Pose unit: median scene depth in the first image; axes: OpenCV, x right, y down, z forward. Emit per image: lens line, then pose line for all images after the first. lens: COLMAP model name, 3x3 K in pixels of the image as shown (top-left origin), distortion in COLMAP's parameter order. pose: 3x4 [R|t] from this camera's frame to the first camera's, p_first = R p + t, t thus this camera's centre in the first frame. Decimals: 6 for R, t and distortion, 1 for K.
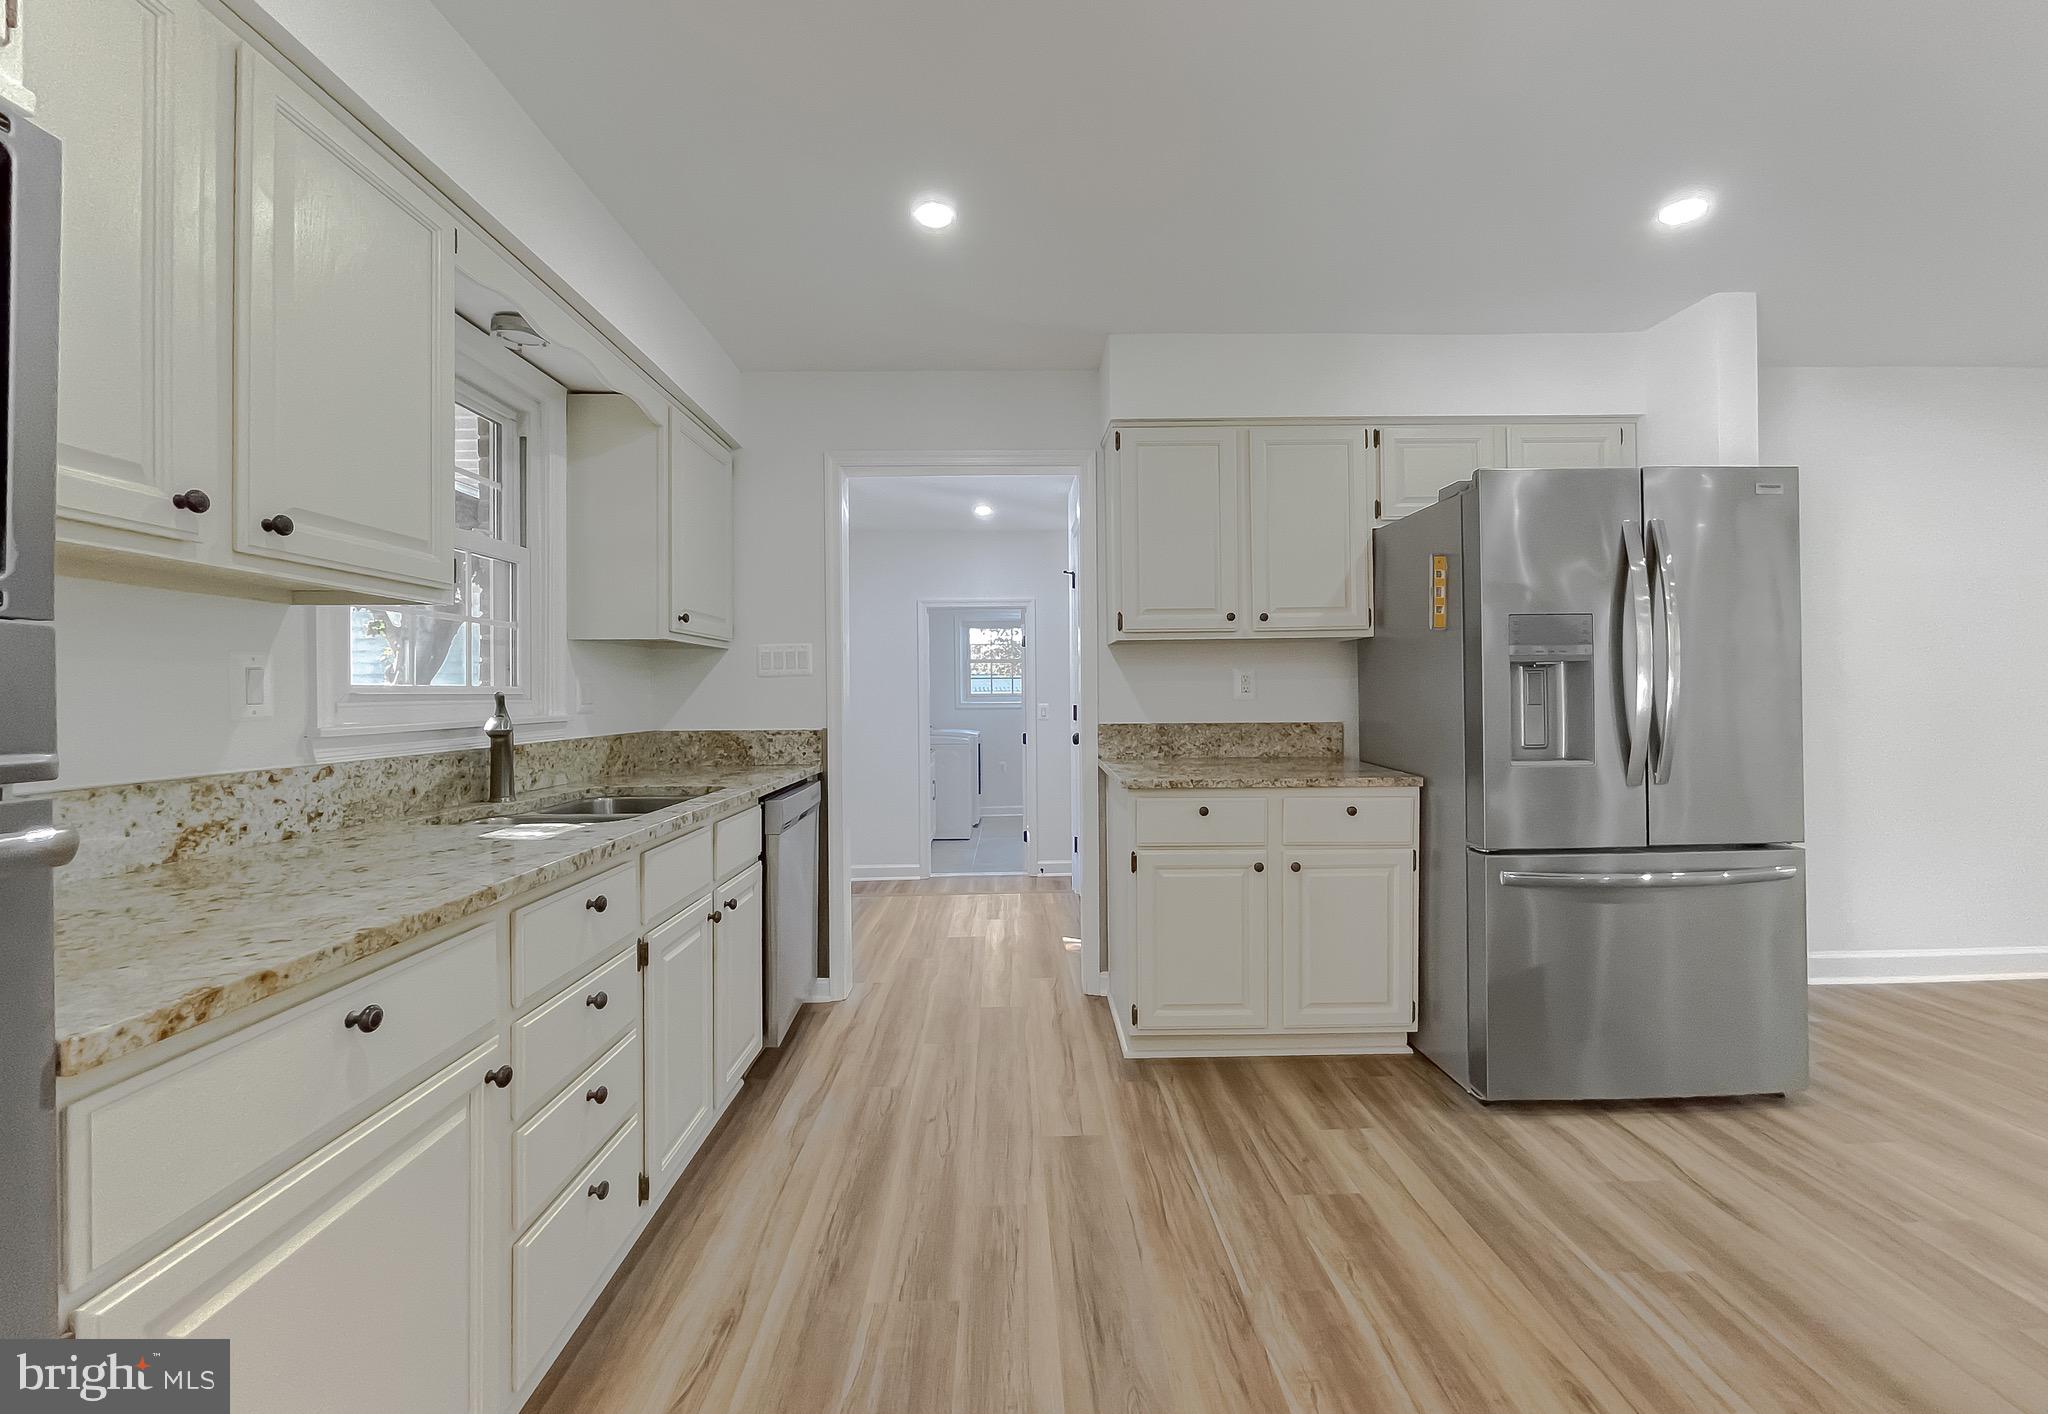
lens RADIAL K [[855.5, 0, 1030.7], [0, 855.5, 692.8], [0, 0, 1]] dist [0.002823, 0.001287]
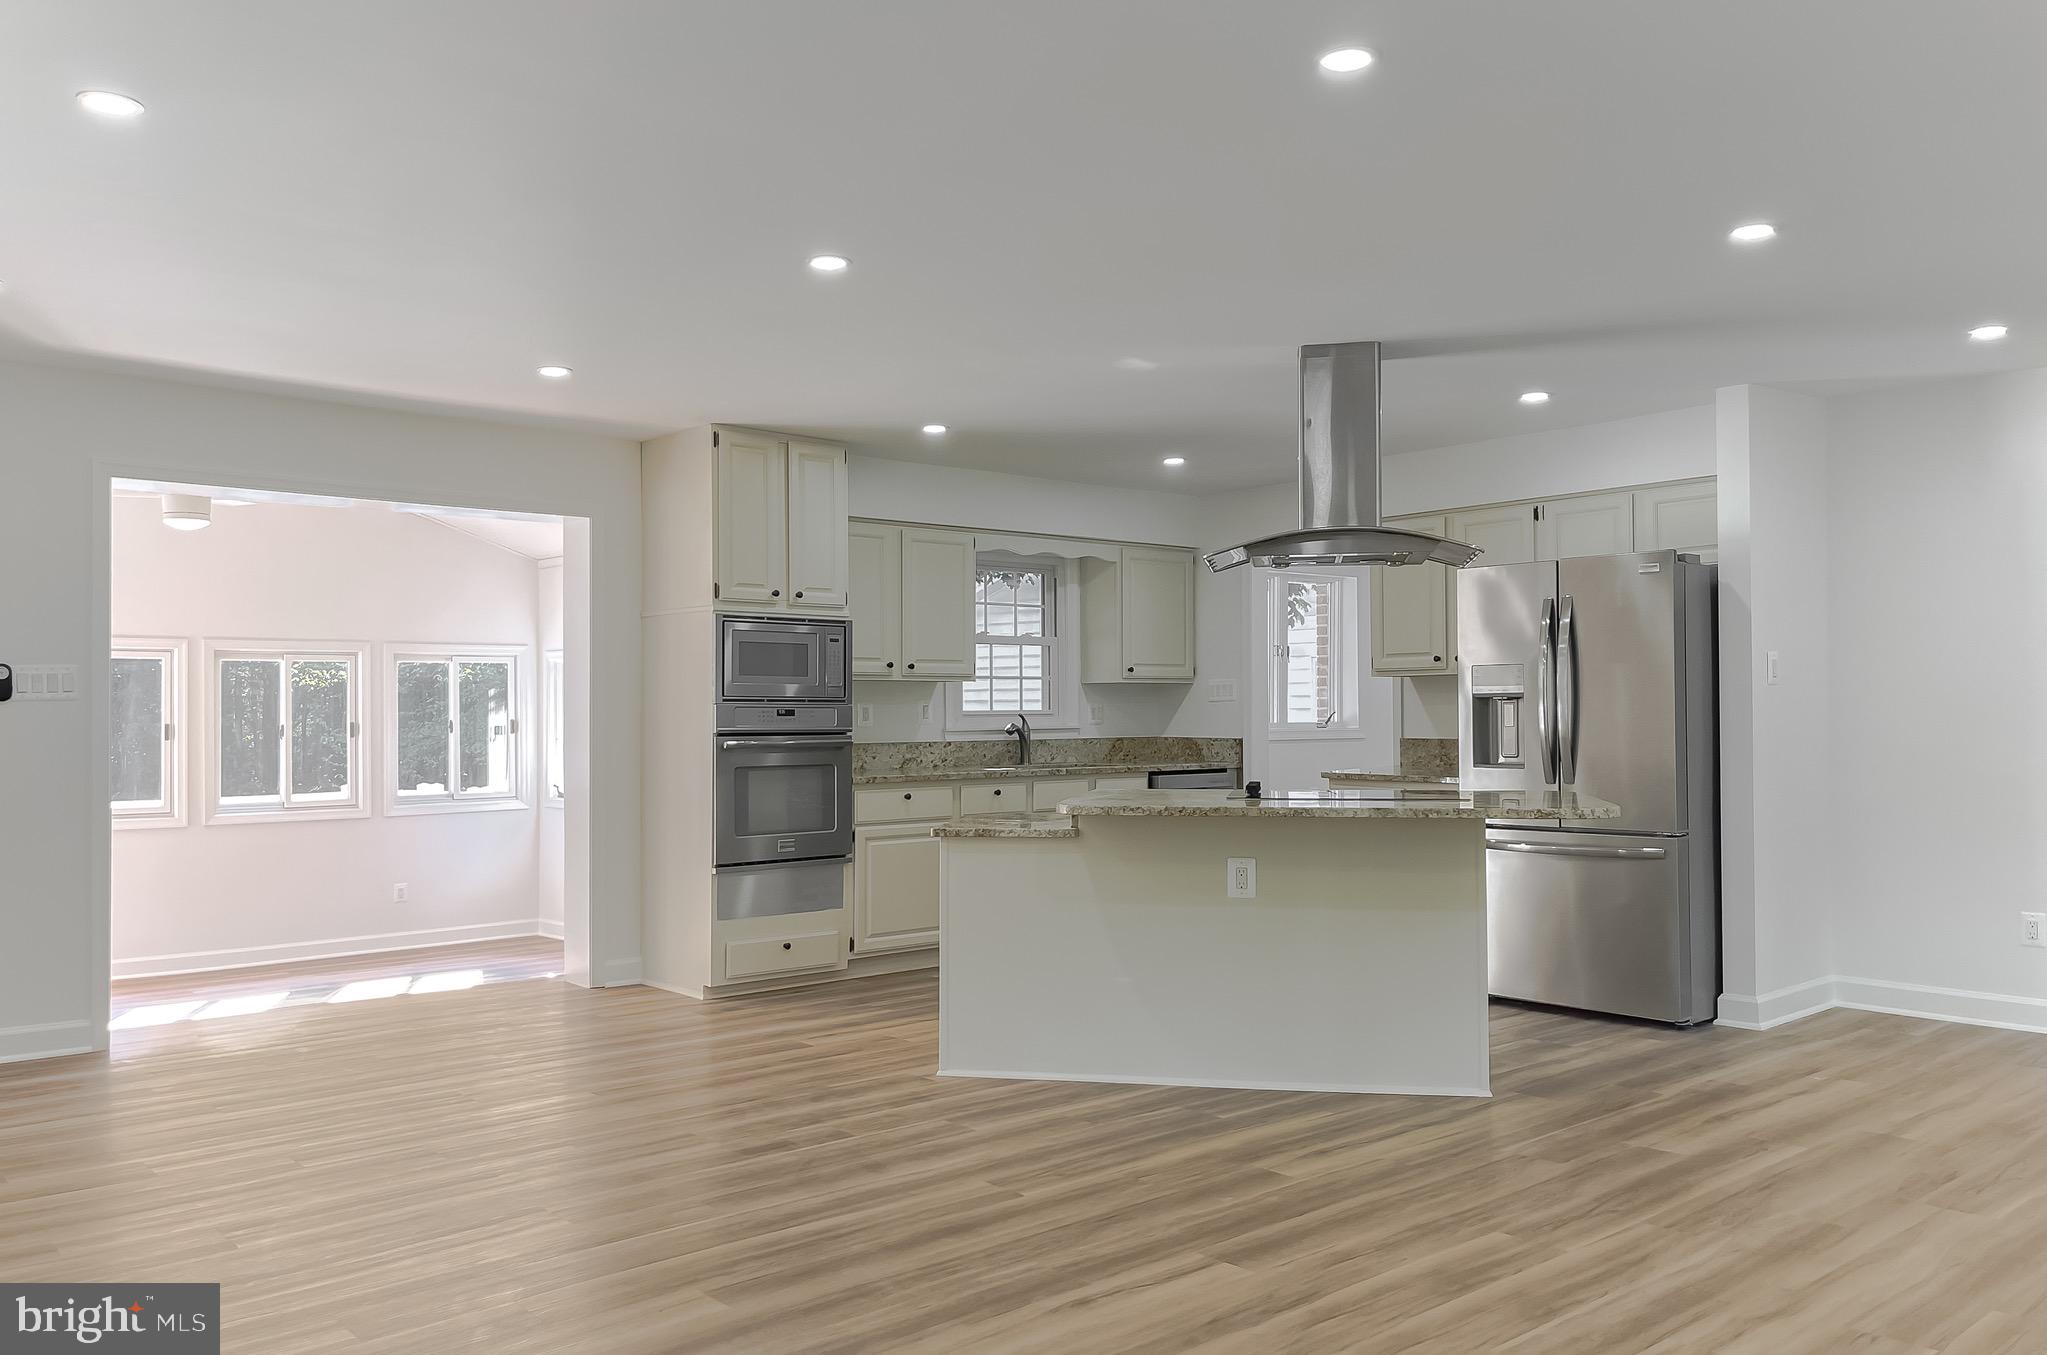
lens RADIAL K [[1579.4, 0, 1037.4], [0, 1579.4, 687.7], [0, 0, 1]] dist [0.049279, -0.019653]
pose [[0.639123, -0.006850, -0.769074, 2.364706], [0.001146, 0.999968, -0.007954, -0.032796], [0.769104, 0.004202, 0.639110, -1.452267]]
